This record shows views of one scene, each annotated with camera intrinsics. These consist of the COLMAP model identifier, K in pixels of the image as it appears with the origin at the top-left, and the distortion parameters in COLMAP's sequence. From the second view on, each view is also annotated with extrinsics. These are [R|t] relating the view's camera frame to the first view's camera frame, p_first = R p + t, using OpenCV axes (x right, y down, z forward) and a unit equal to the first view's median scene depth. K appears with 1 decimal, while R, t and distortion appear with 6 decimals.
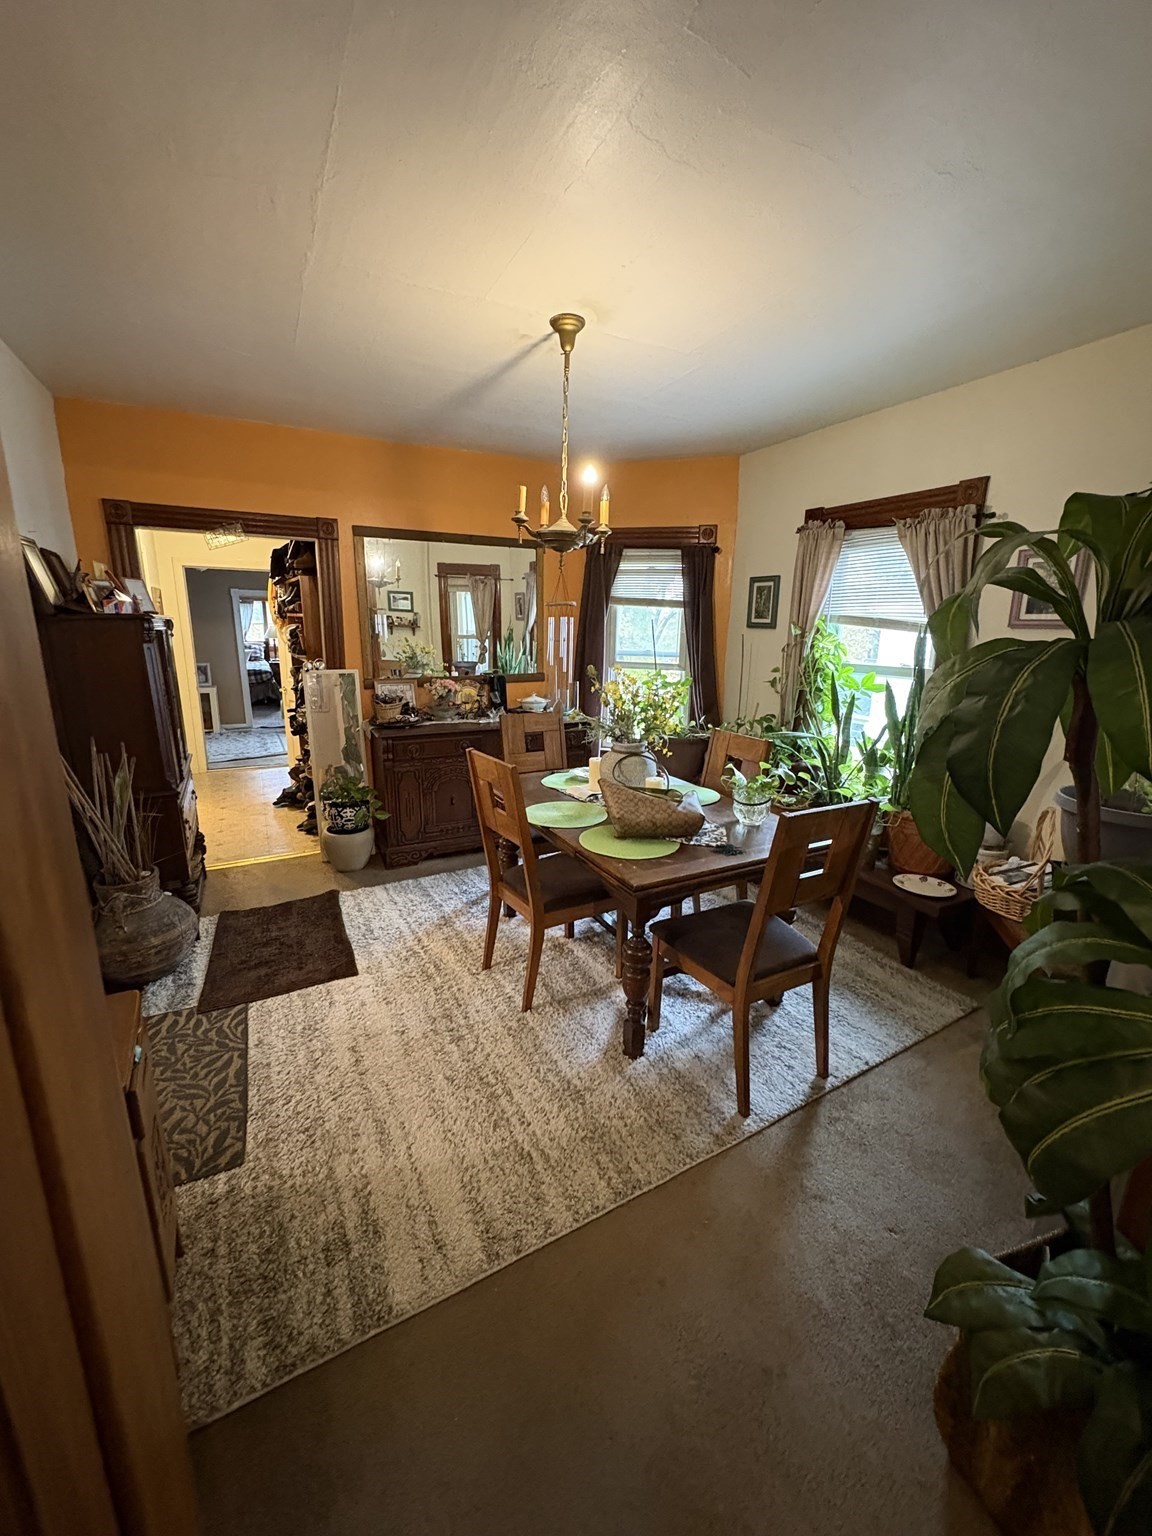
lens RADIAL K [[610.9, 0, 581.7], [0, 610.9, 765.0], [0, 0, 1]] dist [0.000554, 0.000312]
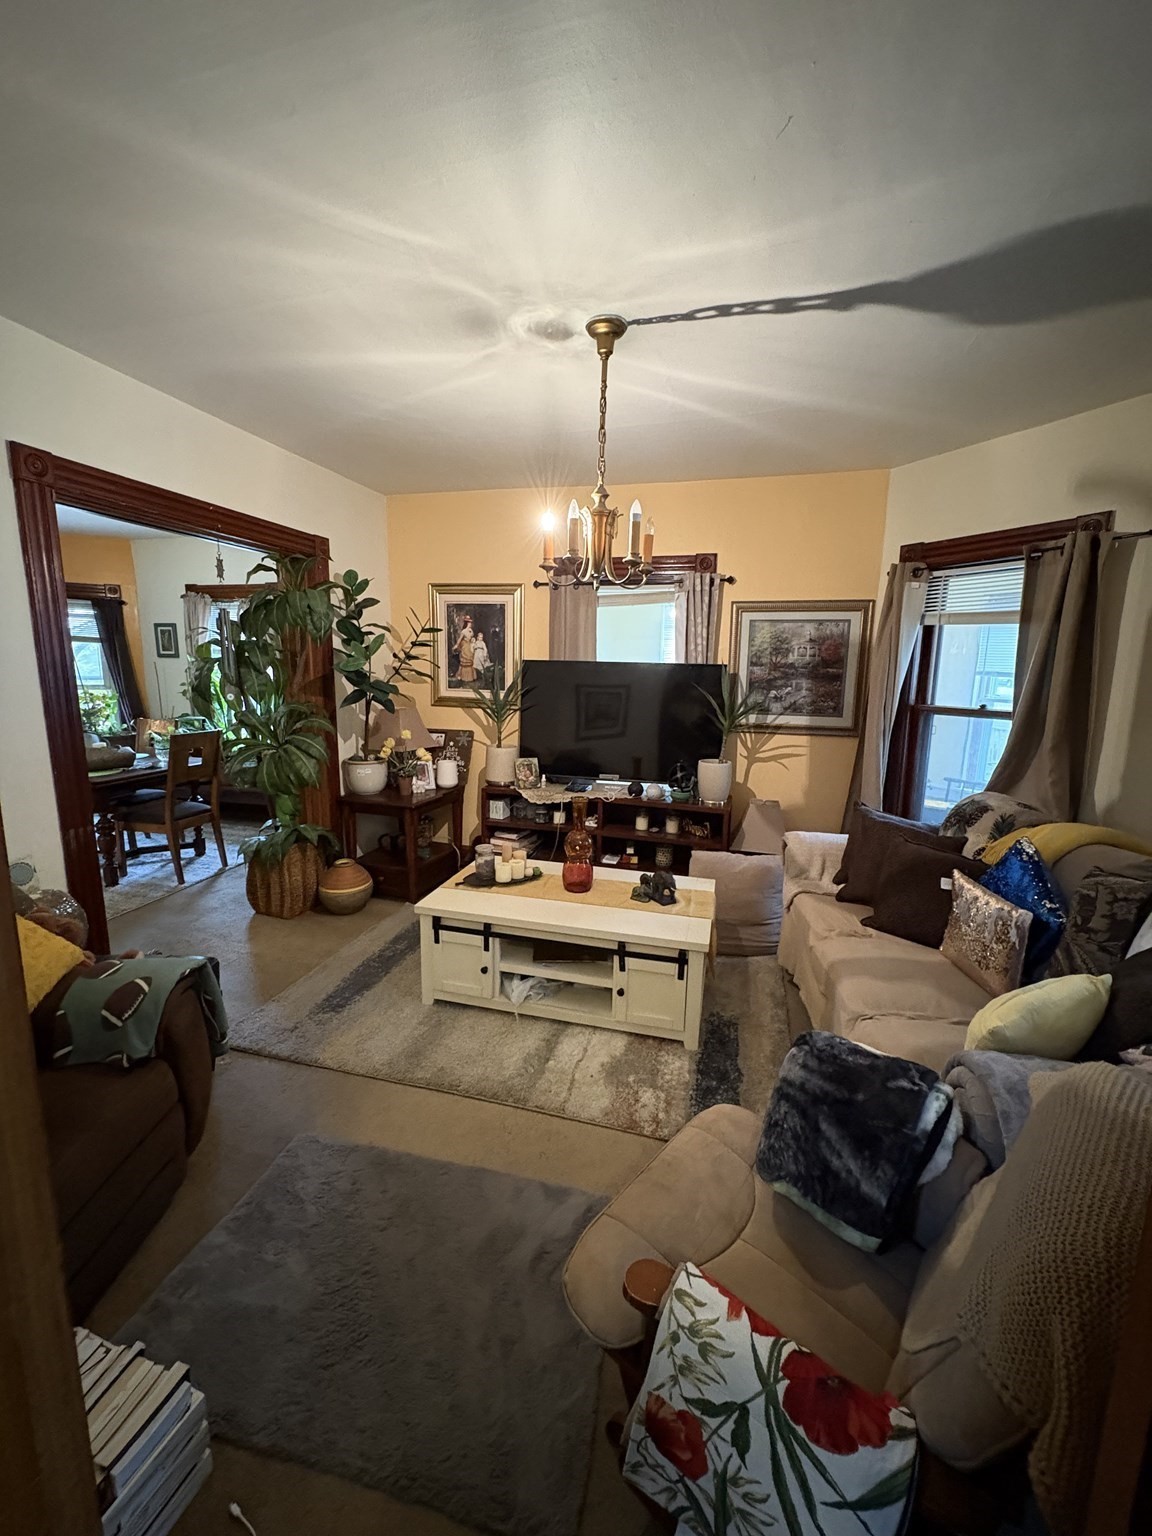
lens RADIAL K [[610.9, 0, 581.7], [0, 610.9, 765.0], [0, 0, 1]] dist [0.000554, 0.000312]
pose [[0.683217, -0.131925, 0.718200, -0.147132], [0.163629, 0.986192, 0.025494, 0.193169], [-0.711646, 0.100101, 0.695370, -0.869388]]
